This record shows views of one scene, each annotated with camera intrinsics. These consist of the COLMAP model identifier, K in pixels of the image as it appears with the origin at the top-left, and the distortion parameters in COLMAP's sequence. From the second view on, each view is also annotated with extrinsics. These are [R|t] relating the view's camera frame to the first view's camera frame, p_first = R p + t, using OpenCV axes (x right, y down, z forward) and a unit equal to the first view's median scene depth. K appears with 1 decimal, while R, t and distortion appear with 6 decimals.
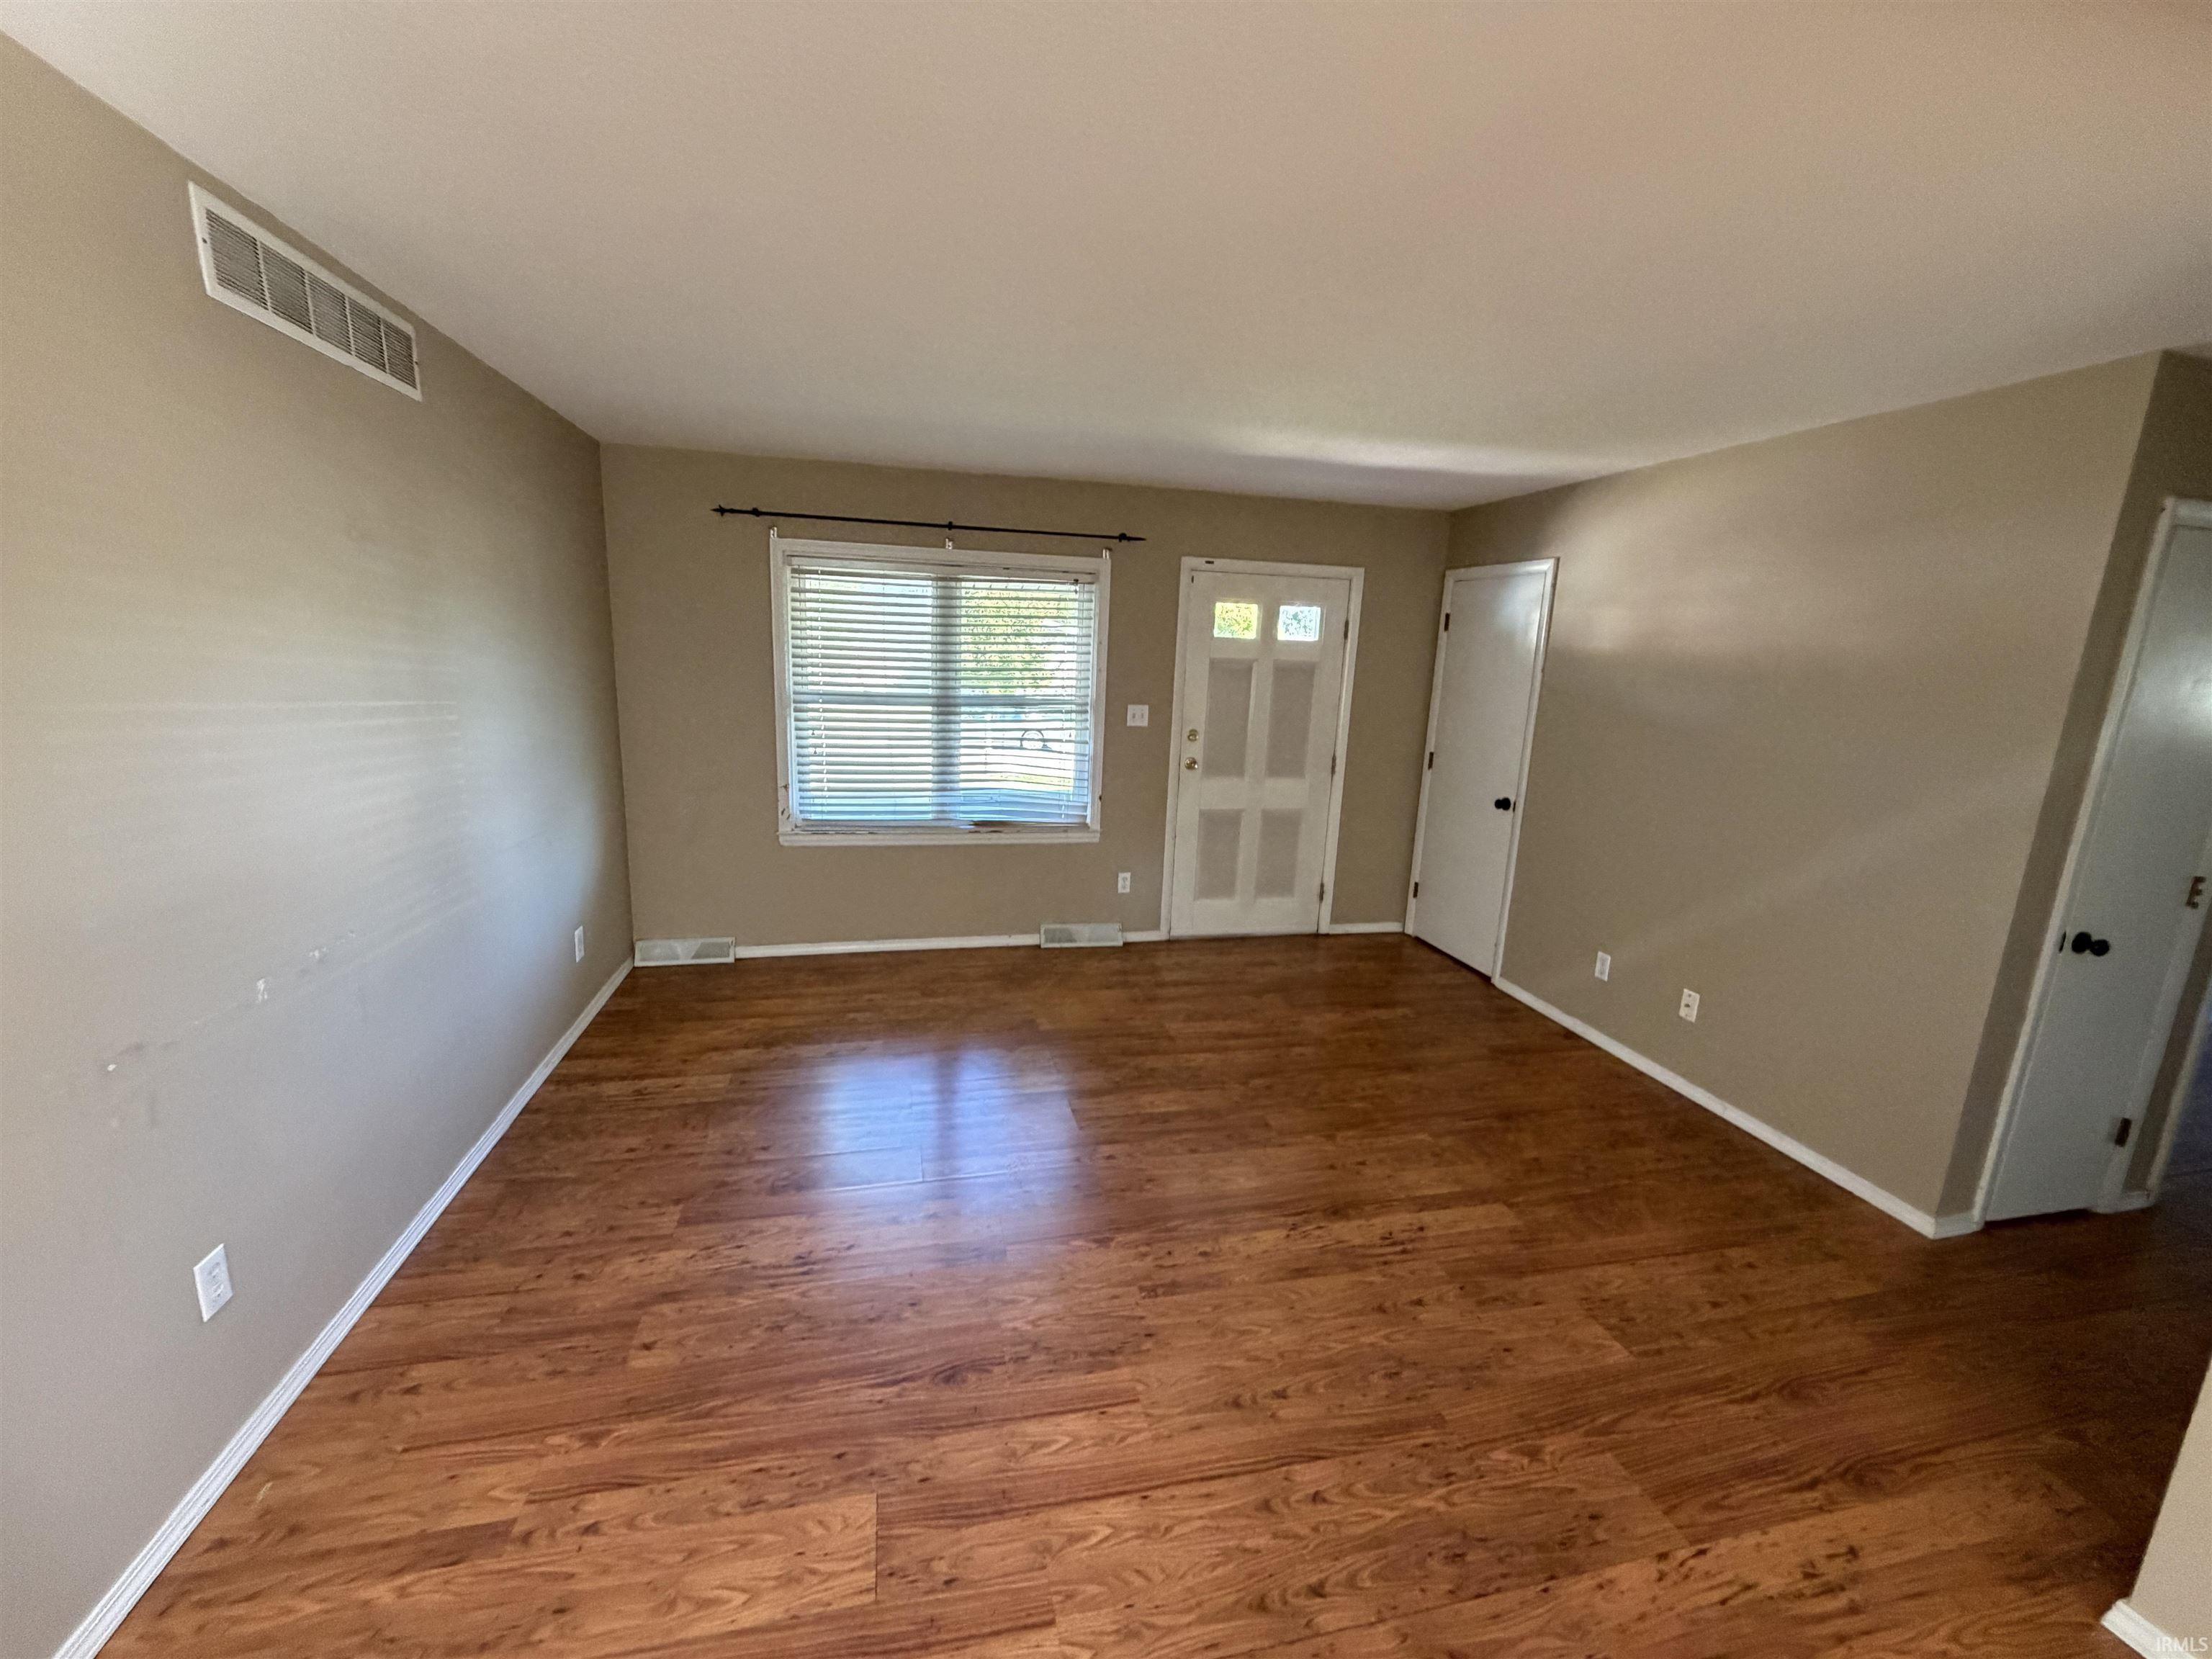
lens RADIAL K [[883.7, 0, 1096.5], [0, 883.7, 828.9], [0, 0, 1]] dist [-0.002648, 0.000704]
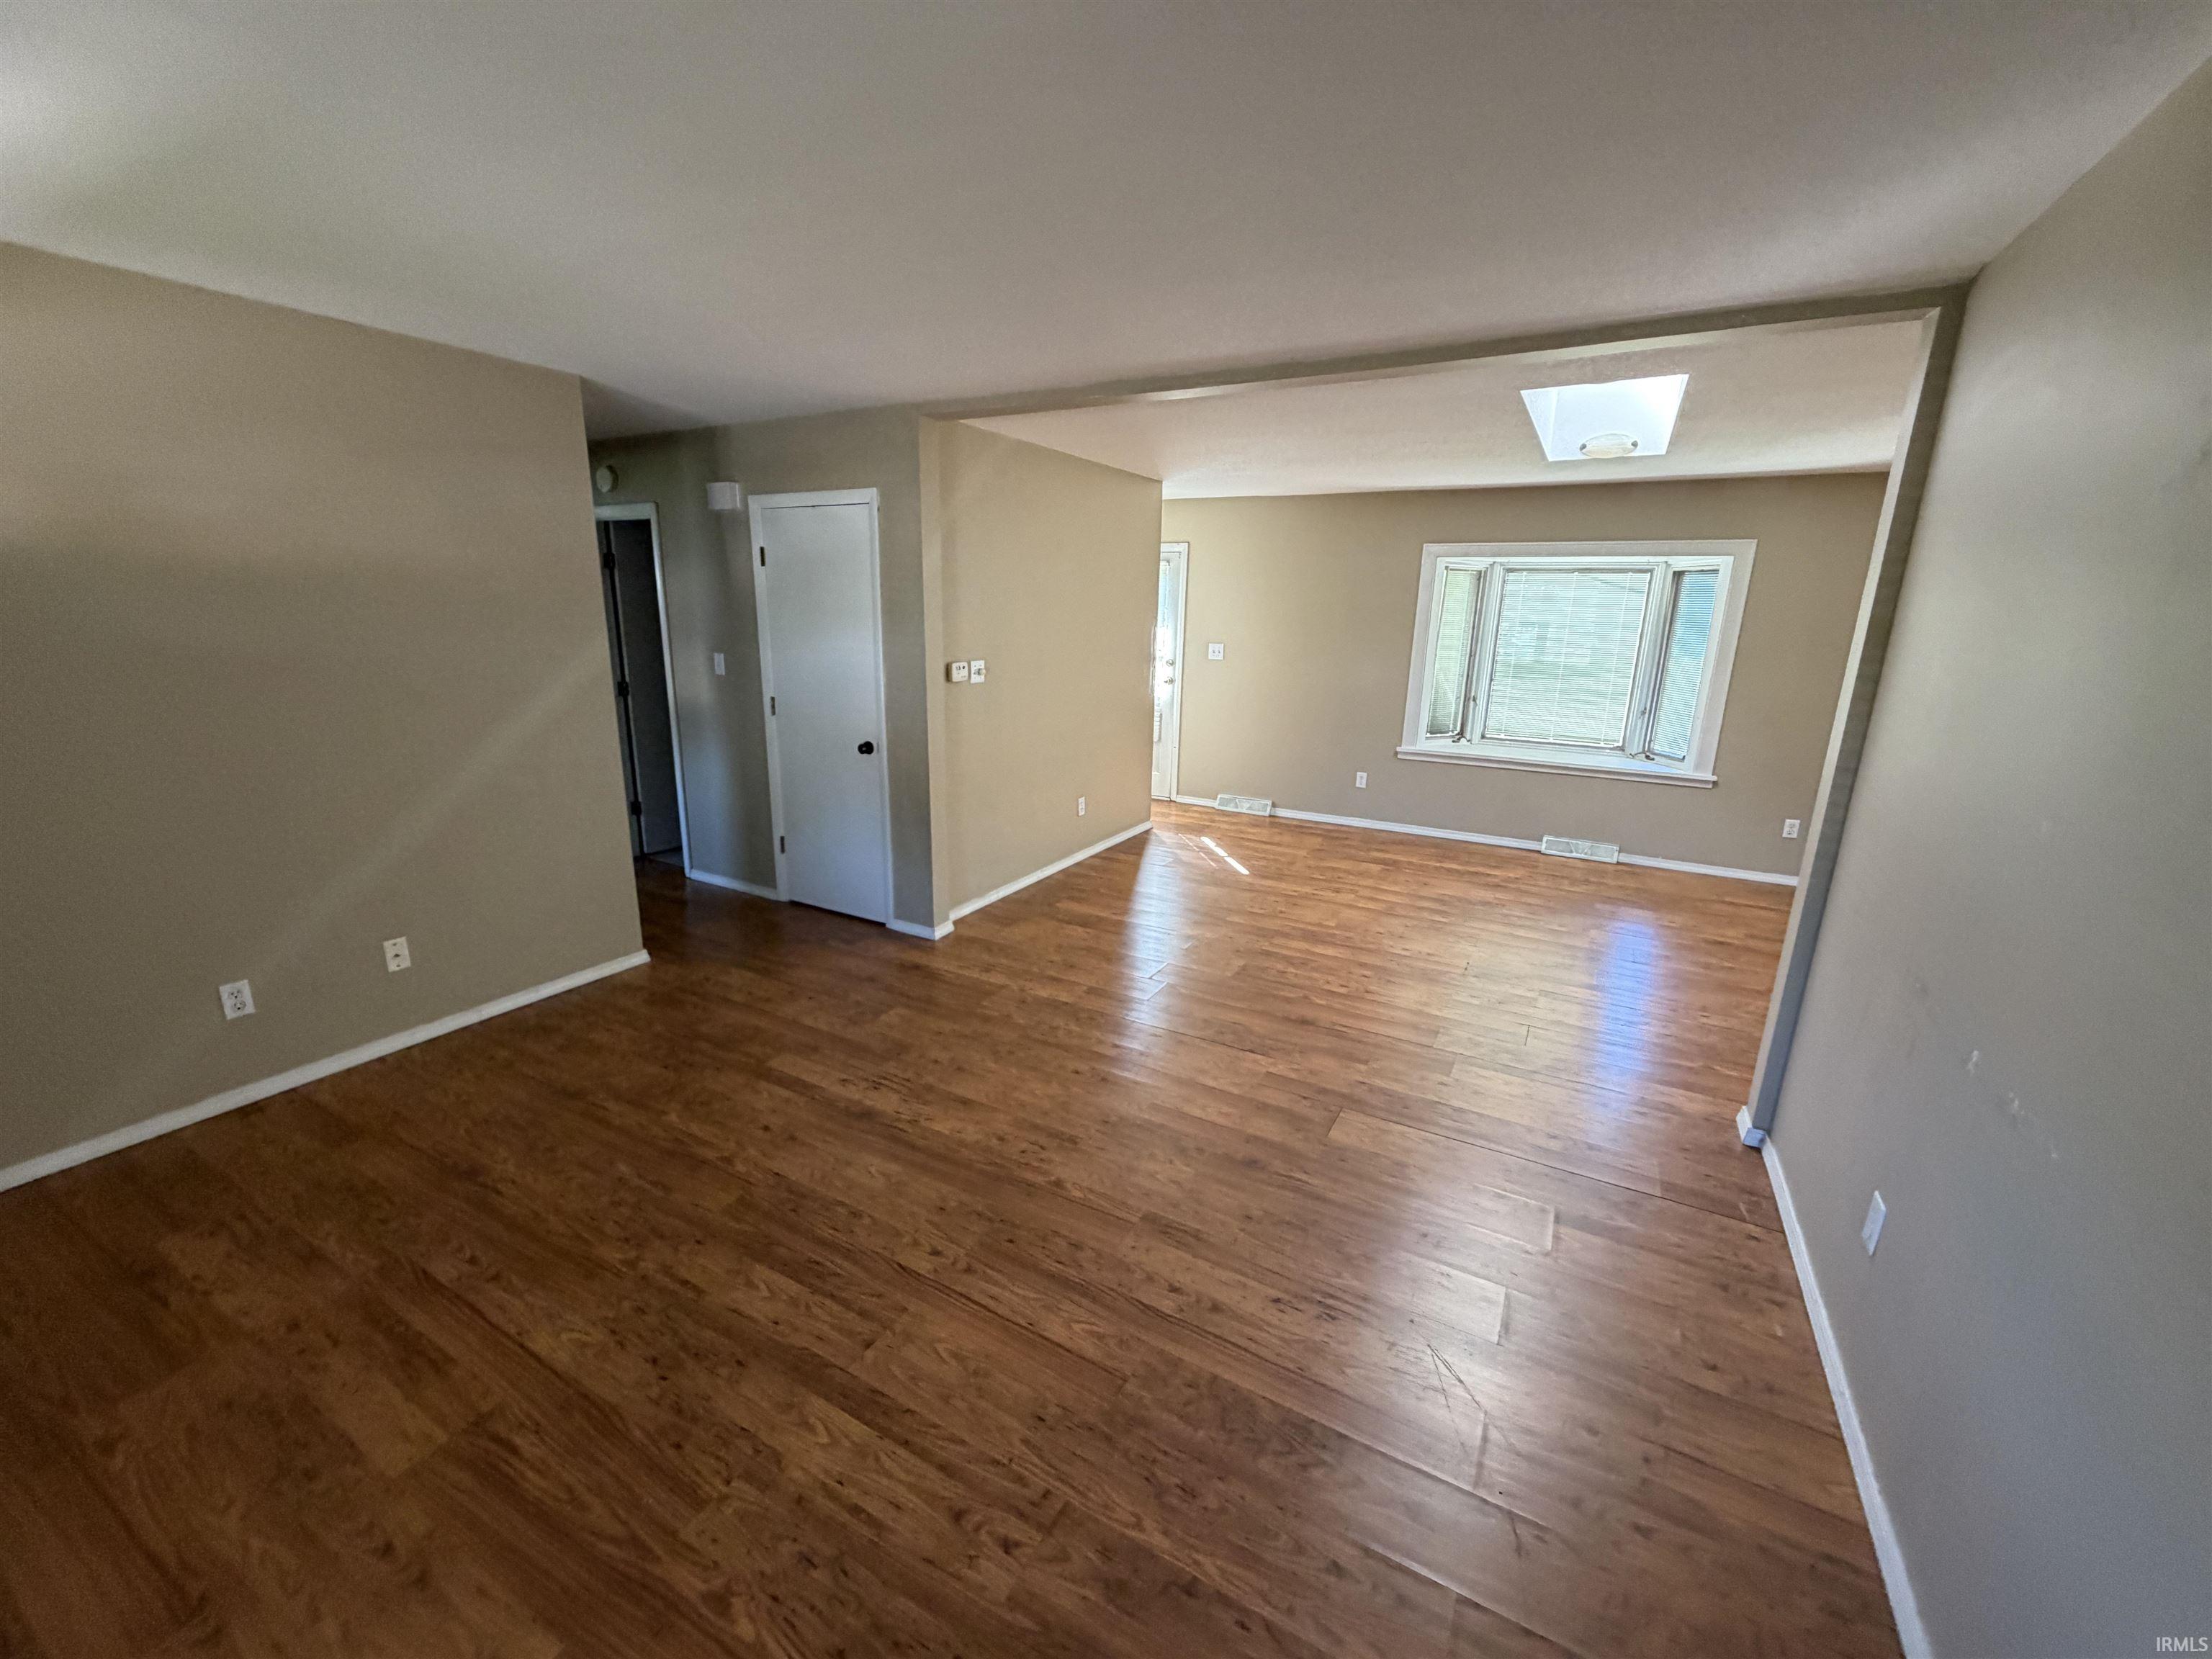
lens RADIAL K [[883.7, 0, 1091.6], [0, 883.7, 837.8], [0, 0, 1]] dist [-0.002648, 0.000704]
pose [[-0.734663, -0.226627, 0.639462, -0.575870], [0.085601, 0.904060, 0.418746, -0.319654], [-0.673011, 0.362375, -0.644780, 1.454244]]
